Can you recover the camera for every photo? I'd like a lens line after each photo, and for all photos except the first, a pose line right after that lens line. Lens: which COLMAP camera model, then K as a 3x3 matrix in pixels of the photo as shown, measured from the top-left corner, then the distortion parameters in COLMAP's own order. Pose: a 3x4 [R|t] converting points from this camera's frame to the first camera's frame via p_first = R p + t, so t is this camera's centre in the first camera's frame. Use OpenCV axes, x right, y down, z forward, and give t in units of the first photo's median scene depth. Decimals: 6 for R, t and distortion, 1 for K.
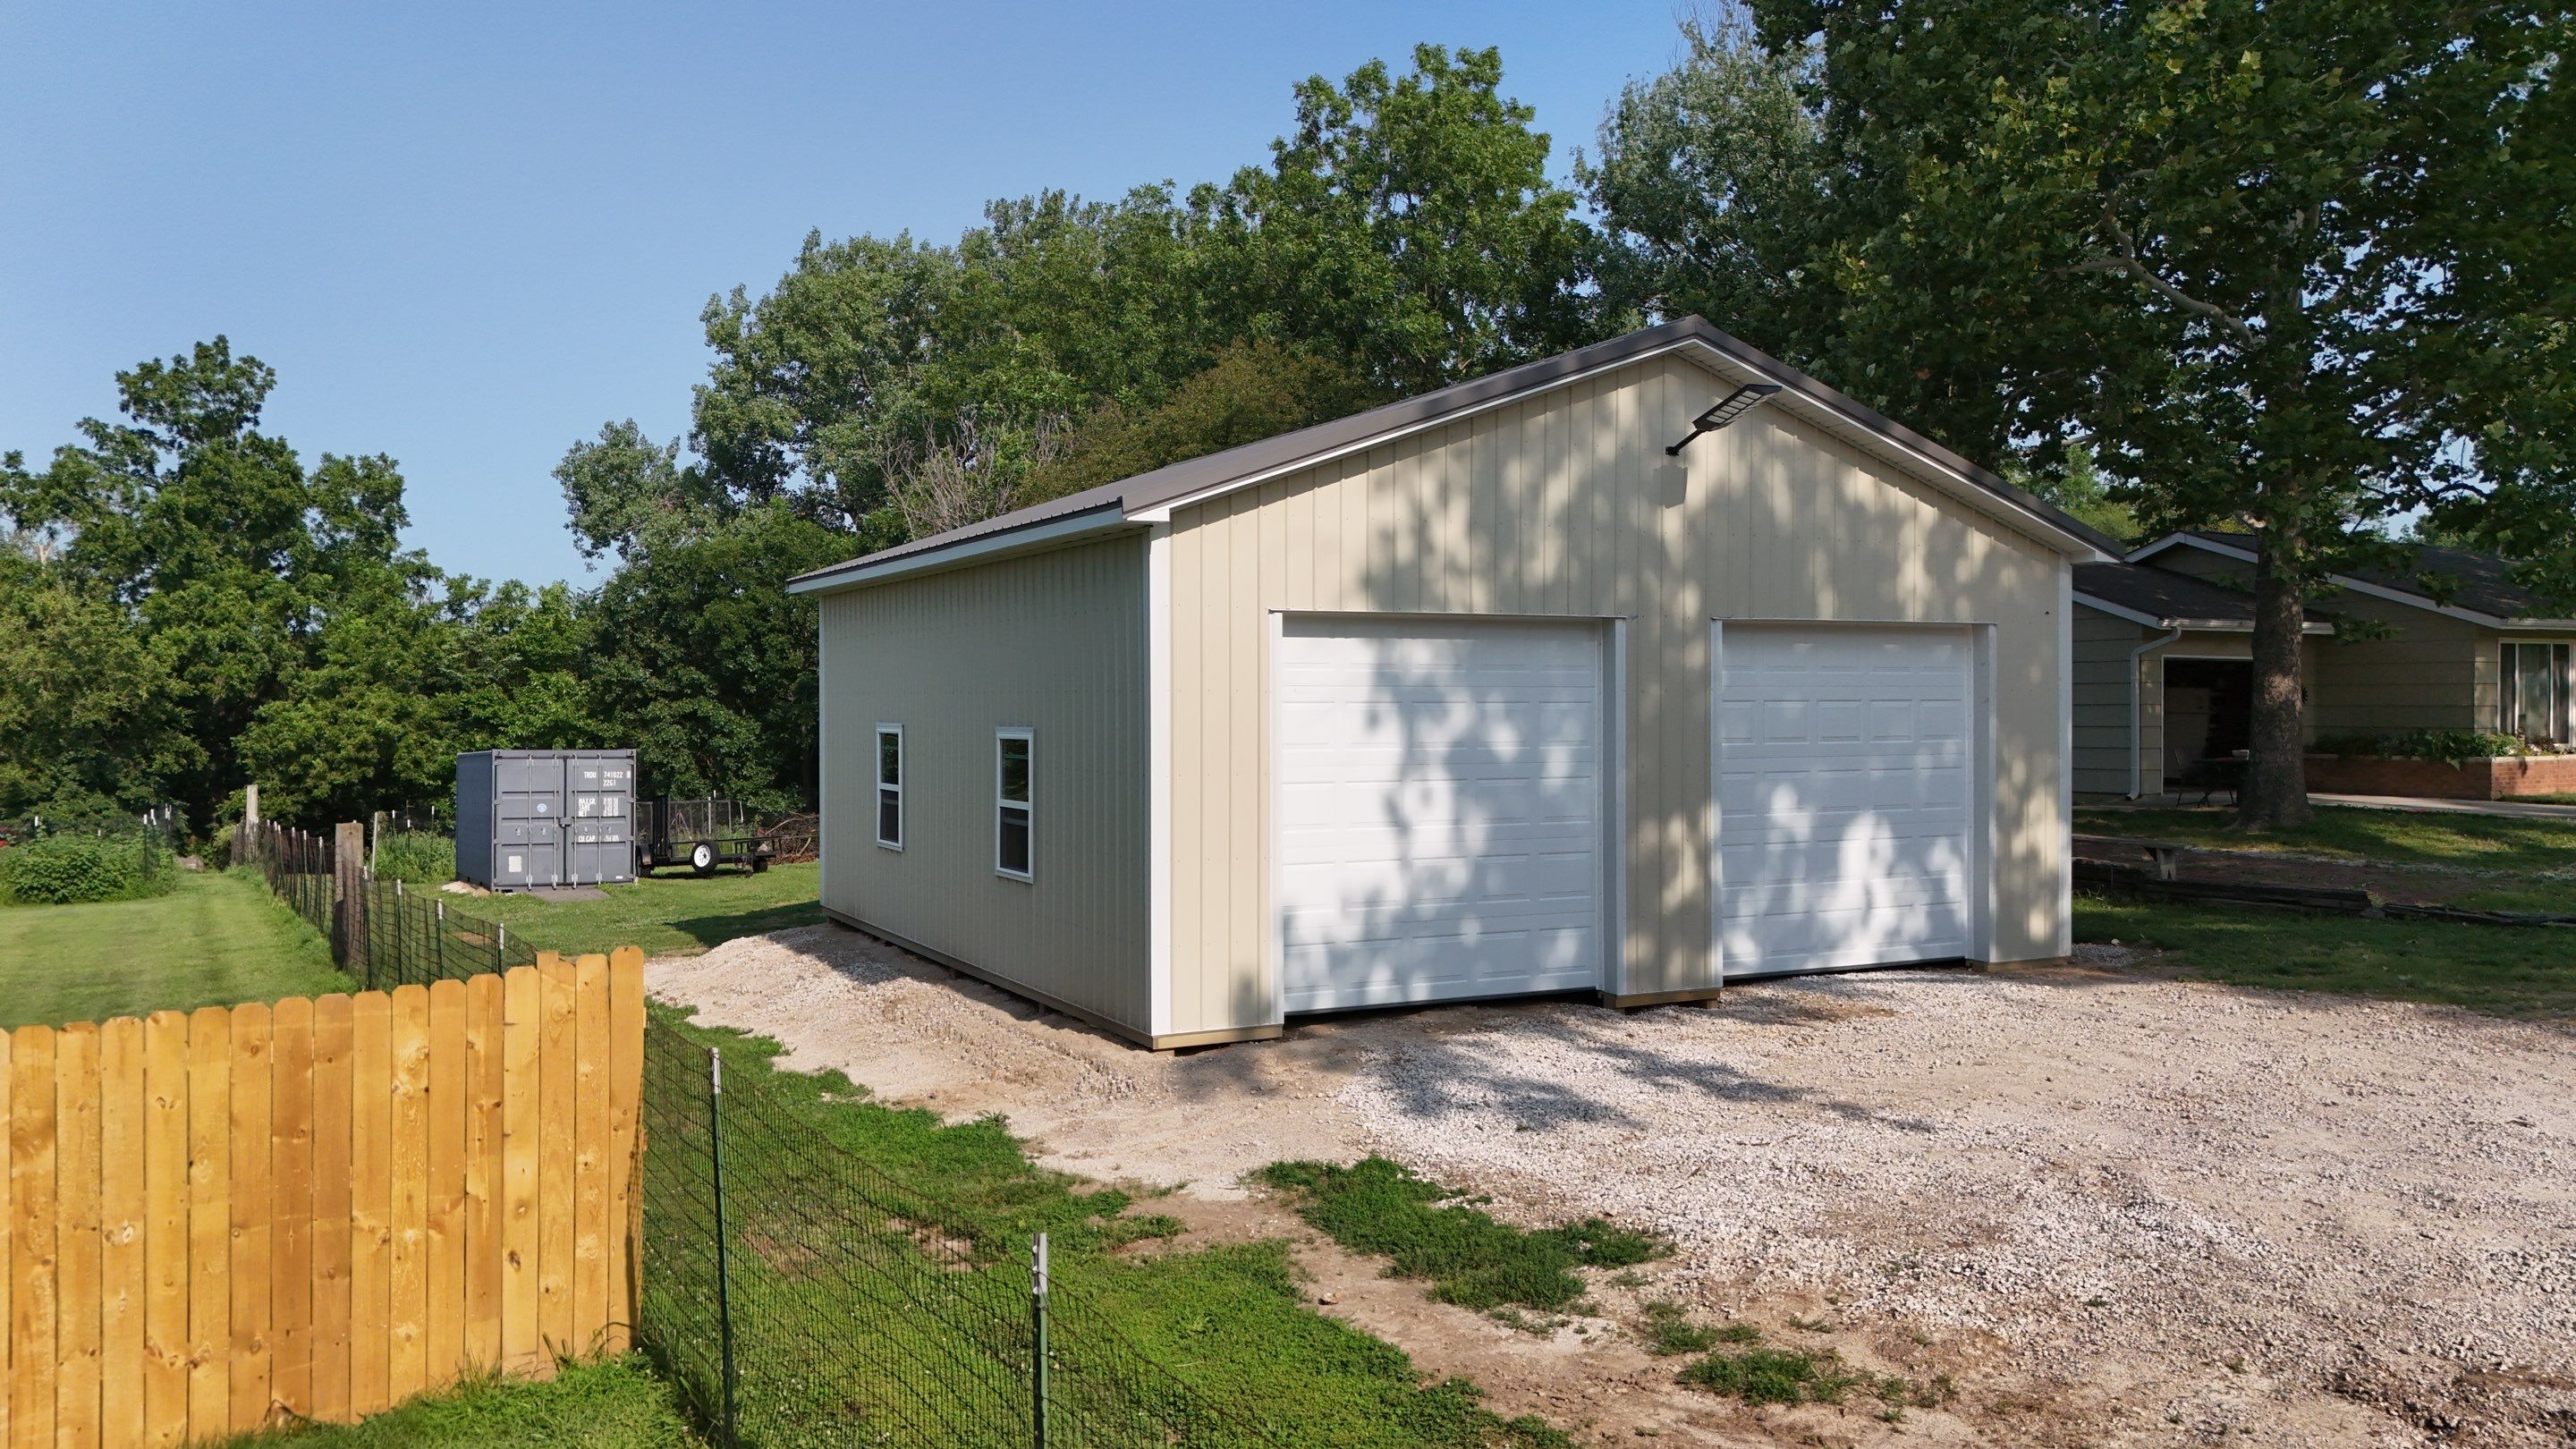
lens RADIAL K [[1918.8, 0, 1293.0], [0, 1918.8, 714.0], [0, 0, 1]] dist [-0.001614, -0.000086]
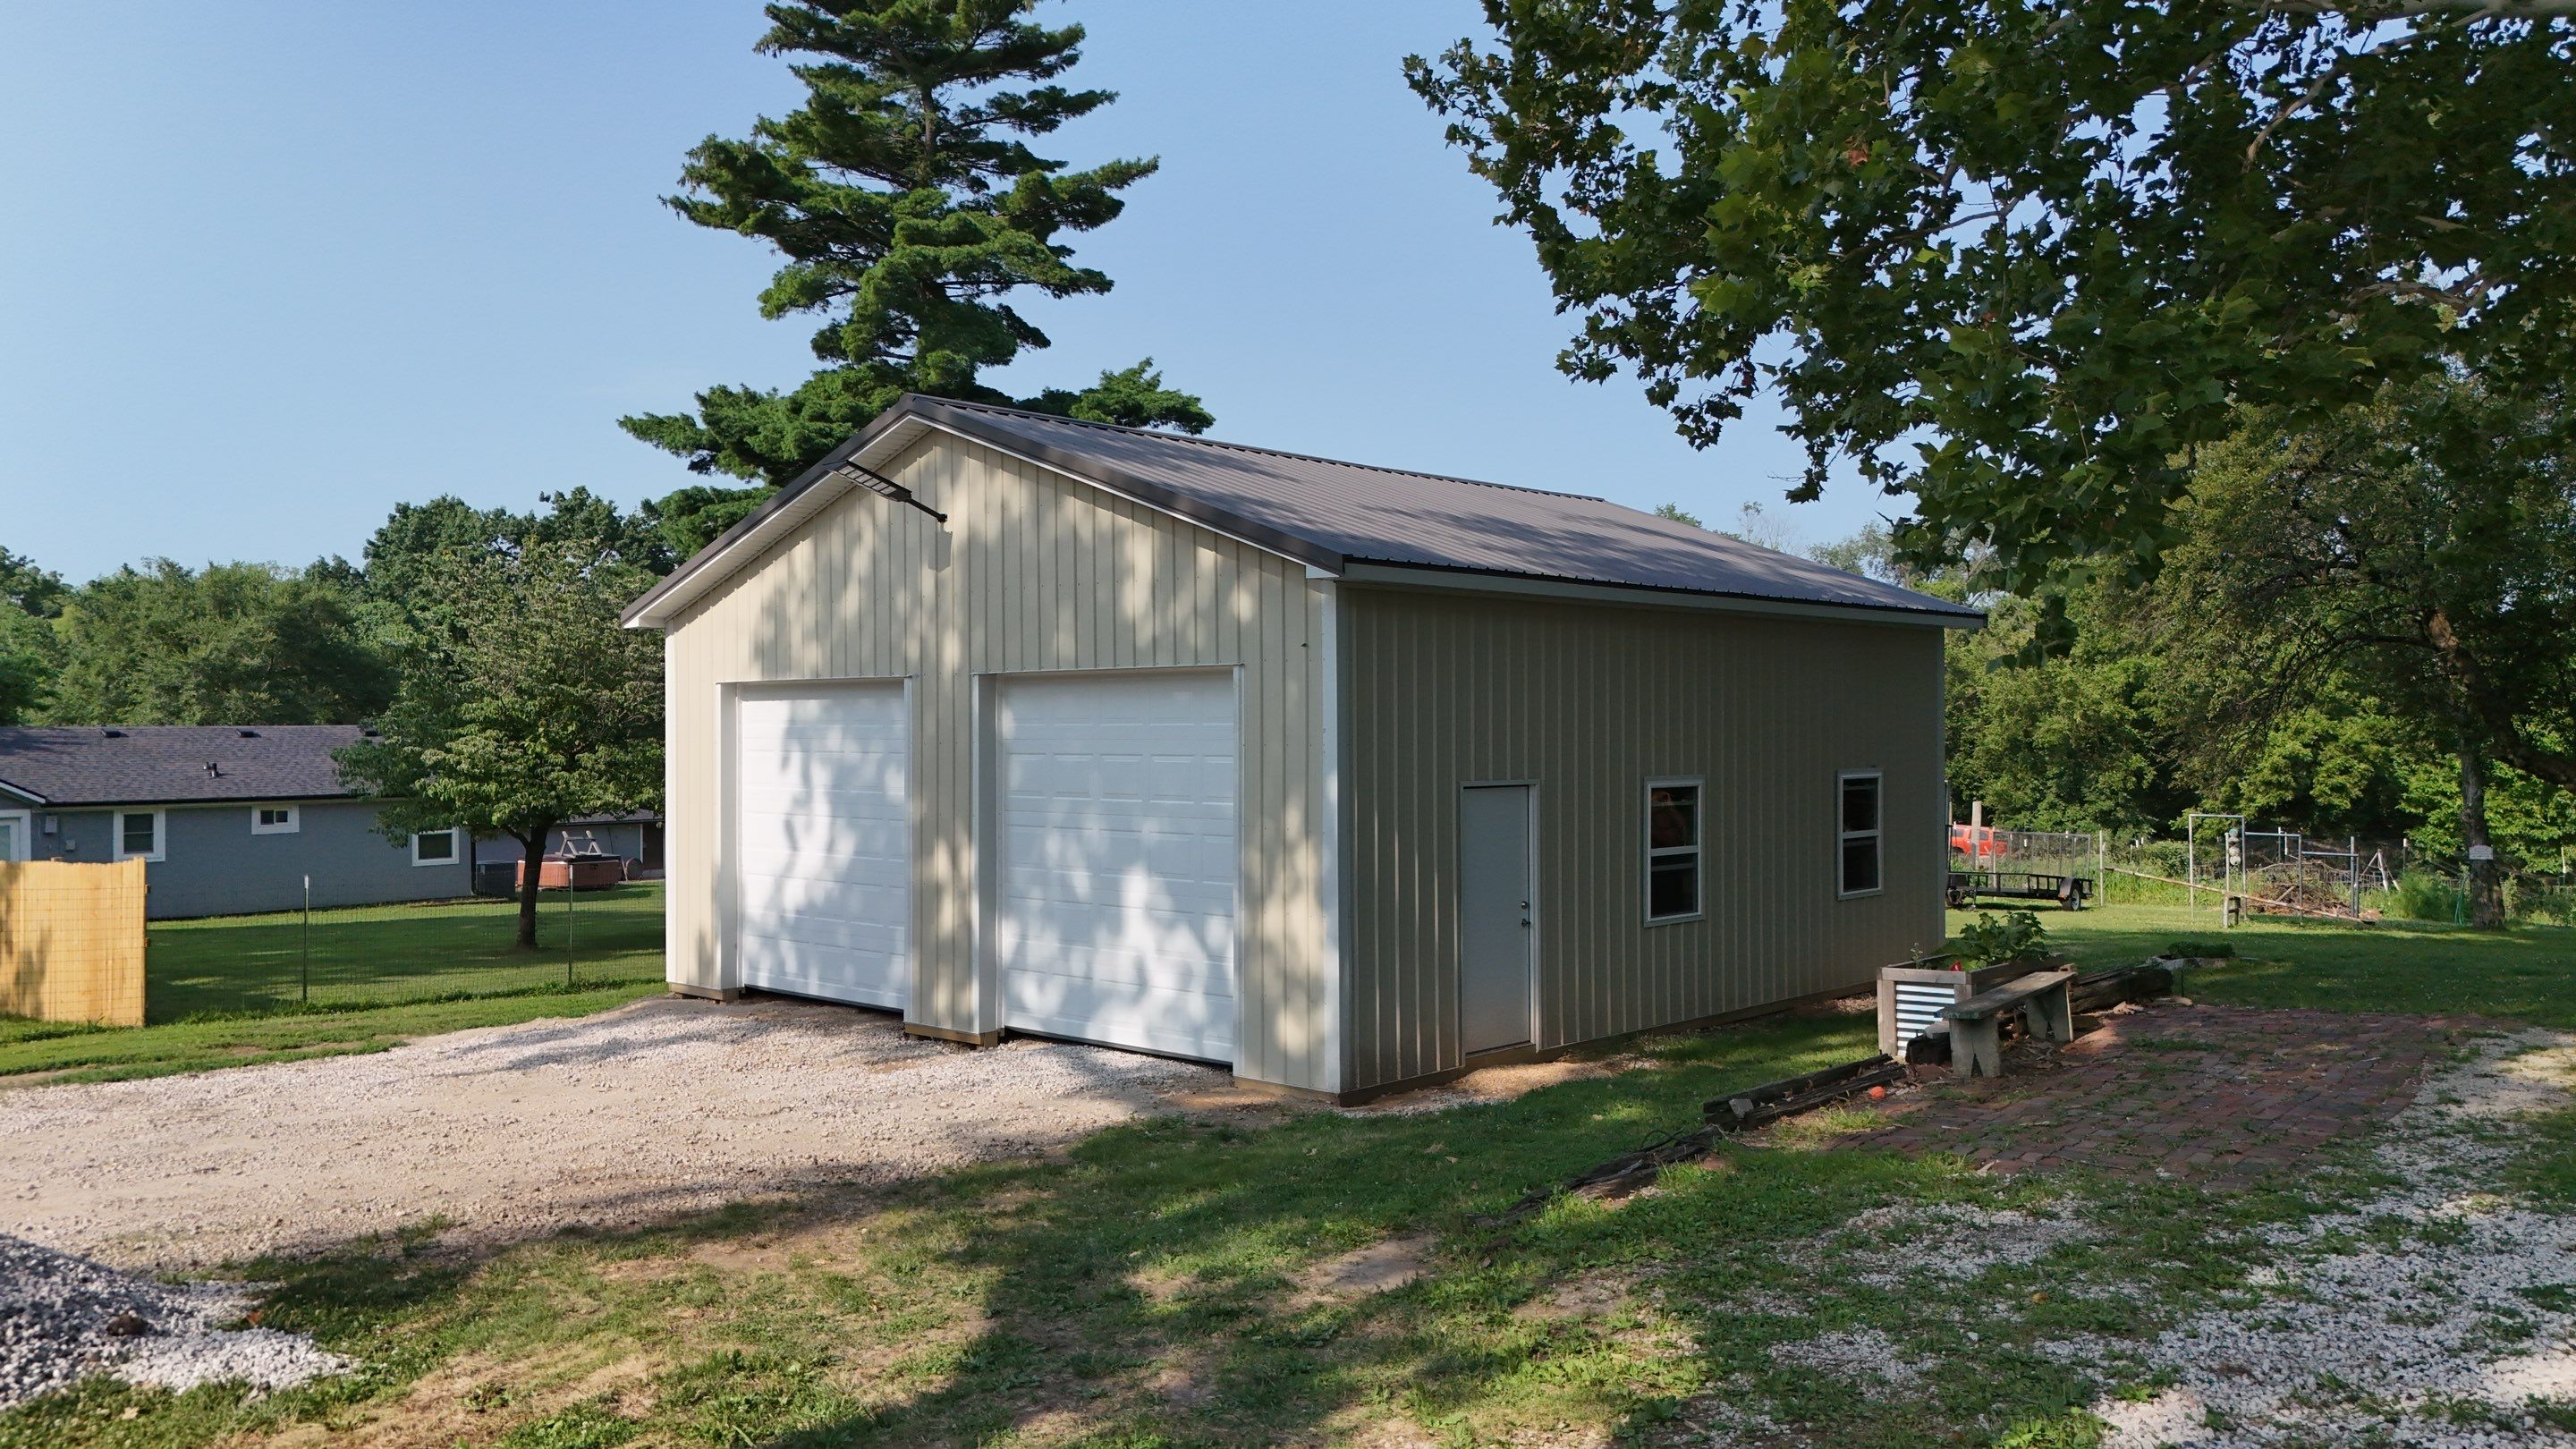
lens RADIAL K [[1918.8, 0, 1298.9], [0, 1918.8, 725.3], [0, 0, 1]] dist [-0.001614, -0.000086]
pose [[0.375293, 0.003016, -0.926902, 1.153665], [-0.005879, 0.999982, 0.000873, -0.018801], [0.926888, 0.005122, 0.375304, 0.723911]]
